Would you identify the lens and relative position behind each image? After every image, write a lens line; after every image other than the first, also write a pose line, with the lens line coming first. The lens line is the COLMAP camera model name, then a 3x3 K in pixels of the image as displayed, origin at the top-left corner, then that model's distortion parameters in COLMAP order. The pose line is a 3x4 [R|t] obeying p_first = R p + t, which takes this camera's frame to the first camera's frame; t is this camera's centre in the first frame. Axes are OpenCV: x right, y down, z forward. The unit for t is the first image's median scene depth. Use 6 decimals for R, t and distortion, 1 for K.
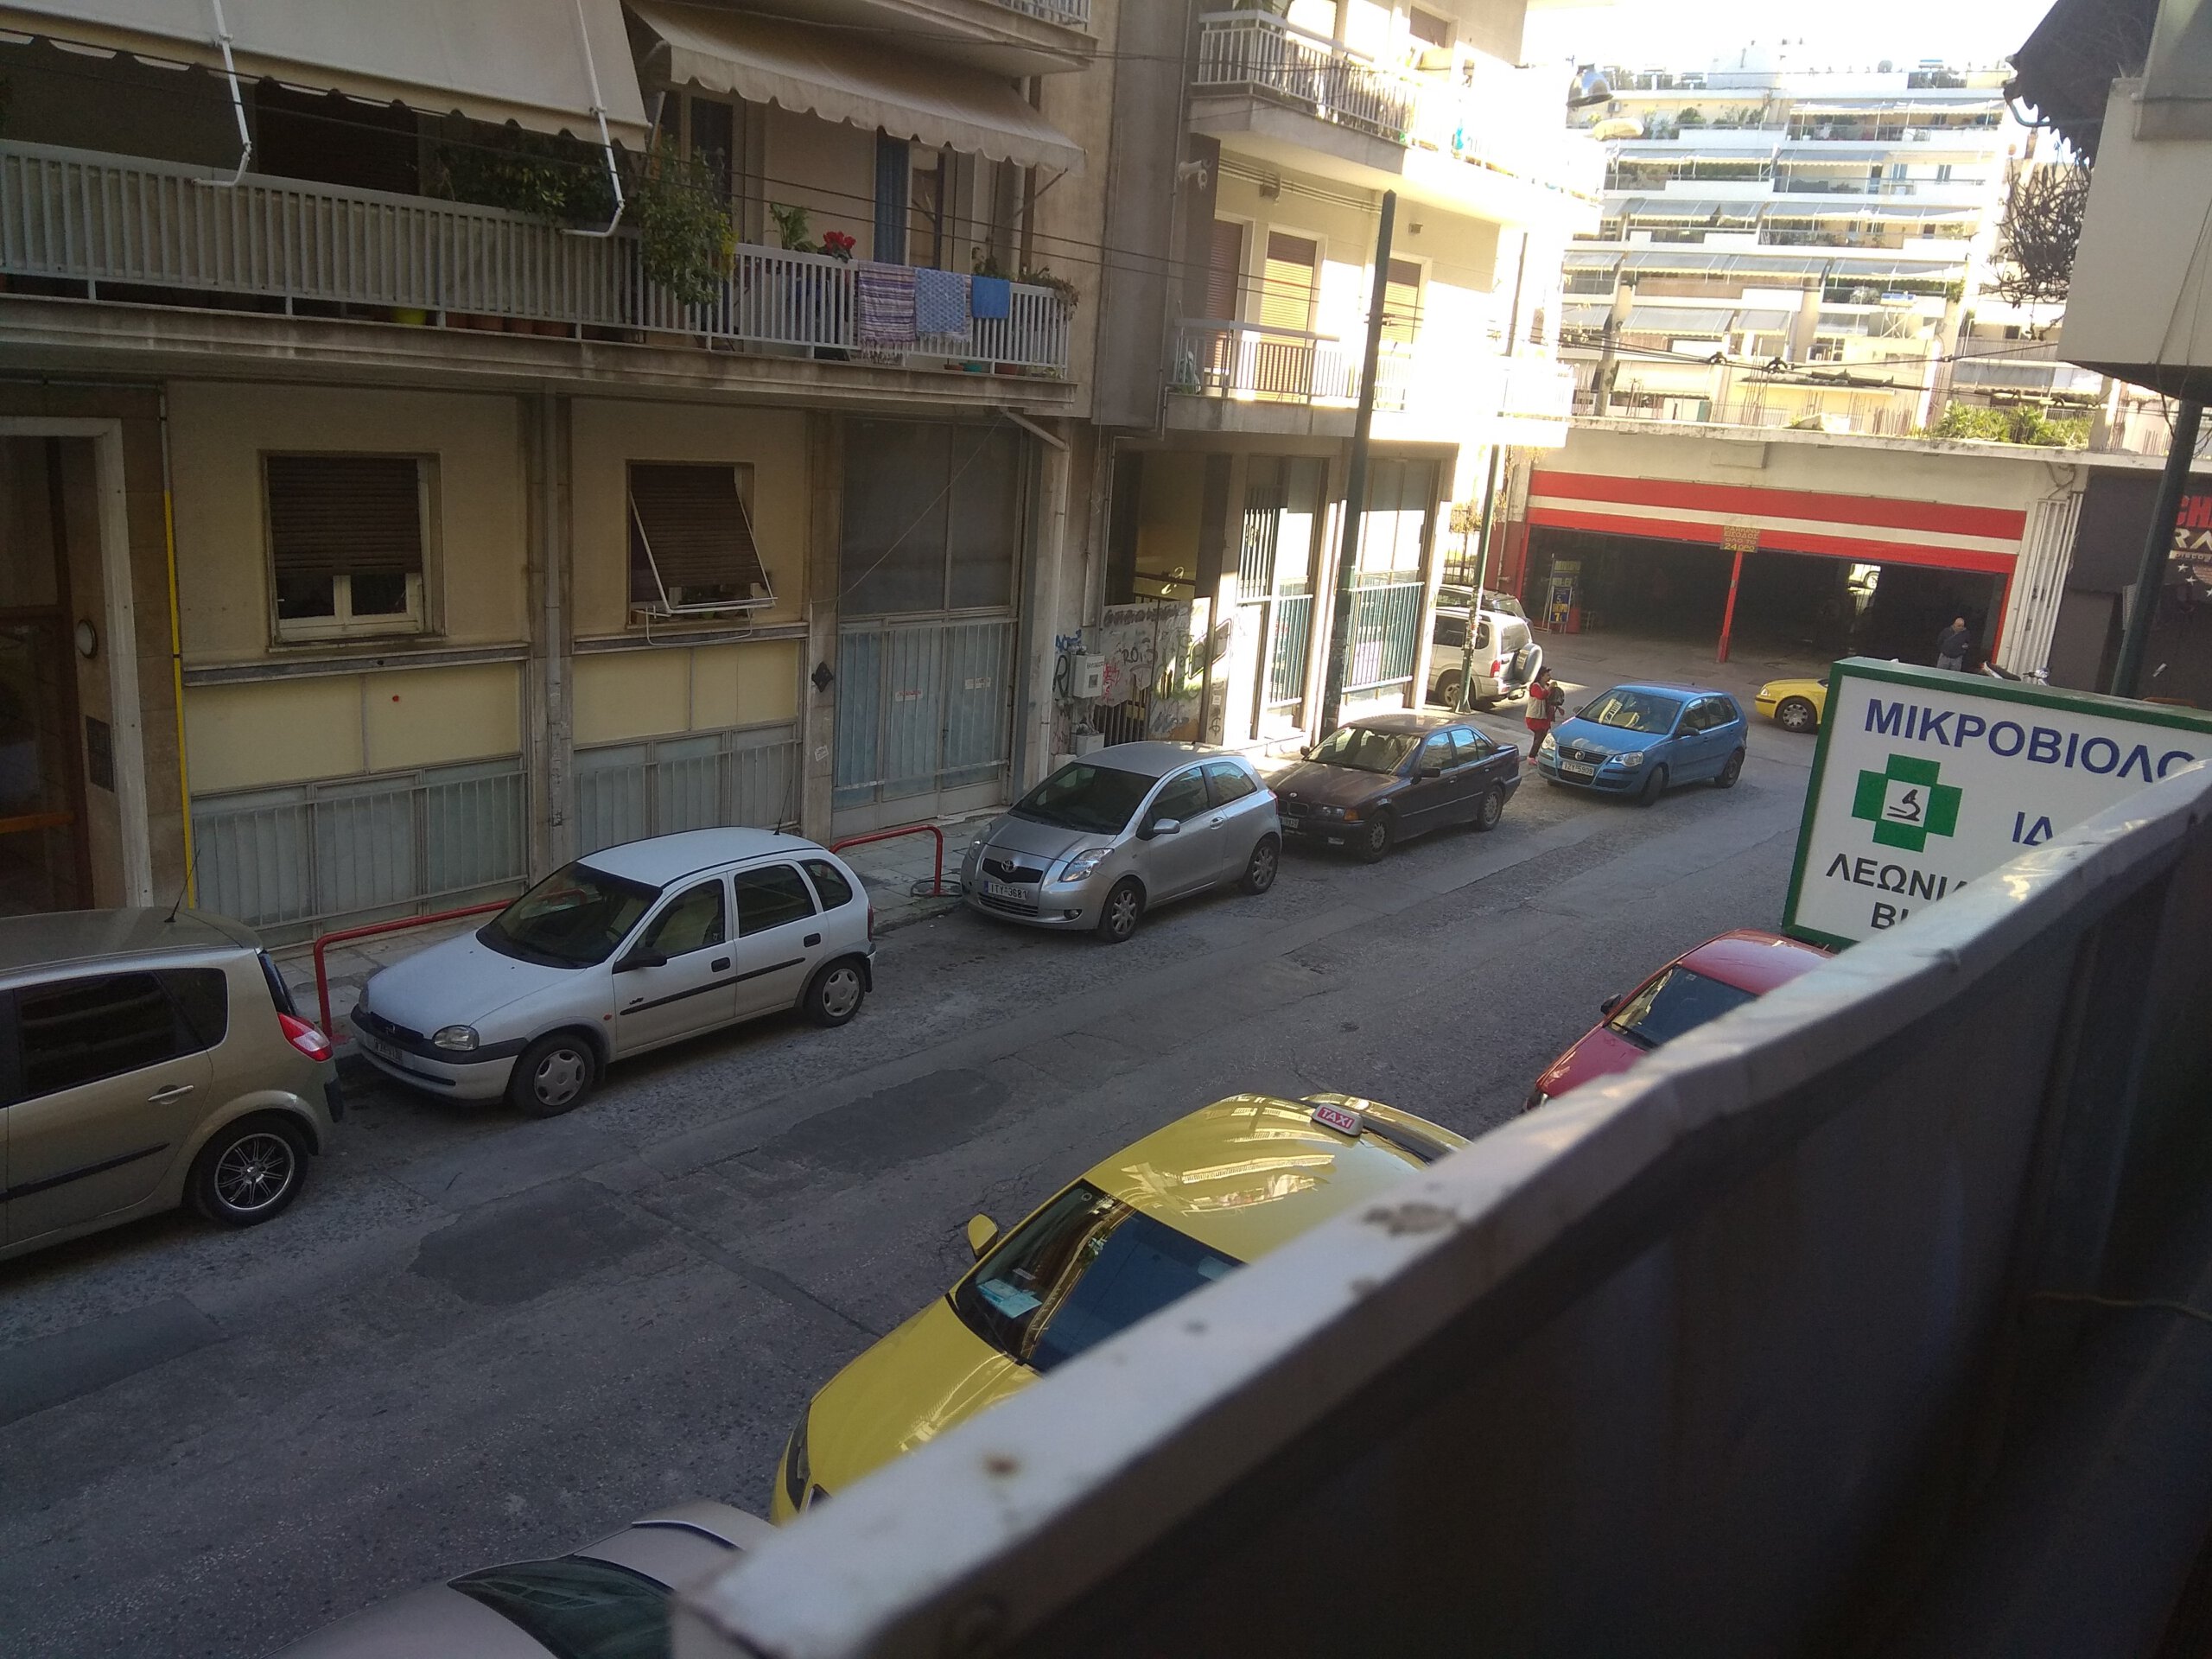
lens RADIAL K [[1713.9, 0, 1106.0], [0, 1713.9, 829.5], [0, 0, 1]] dist [0.118641, -0.193950]
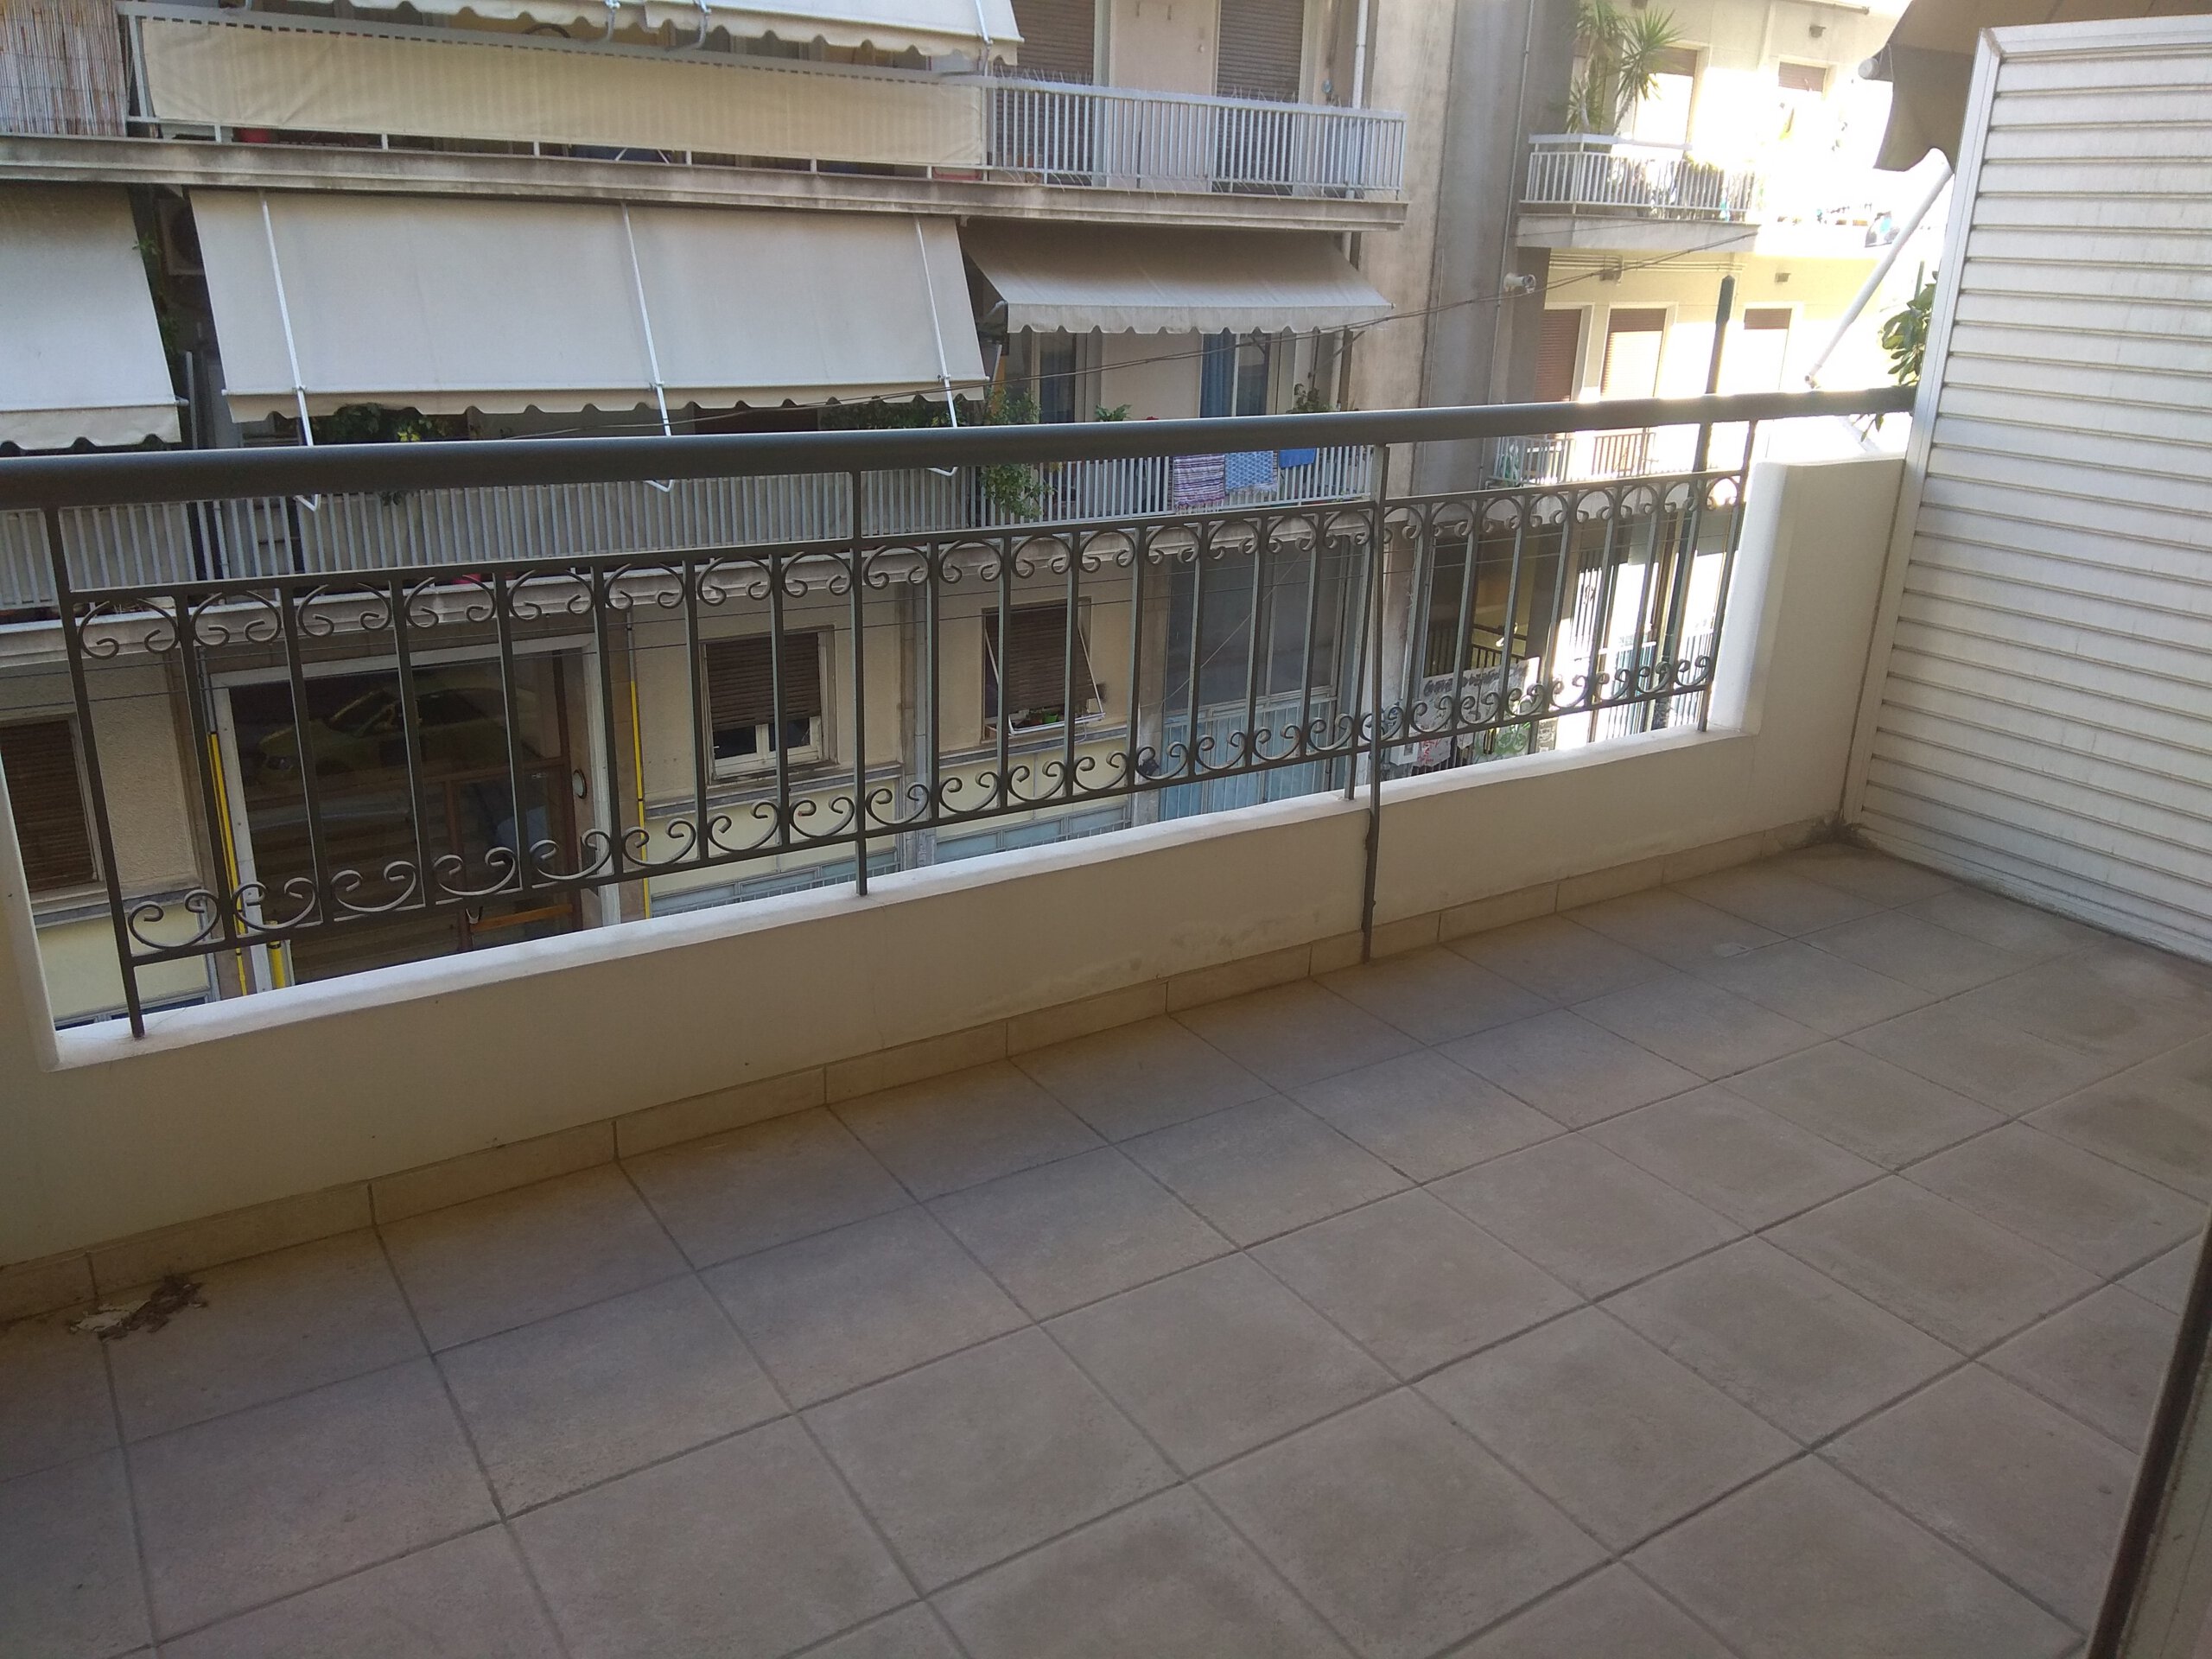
lens RADIAL K [[1713.9, 0, 1106.0], [0, 1713.9, 829.5], [0, 0, 1]] dist [0.118641, -0.193950]
pose [[0.964016, 0.045731, -0.261882, 0.125701], [-0.026733, 0.996776, 0.075652, -0.148211], [0.264497, -0.065928, 0.962130, -0.142268]]
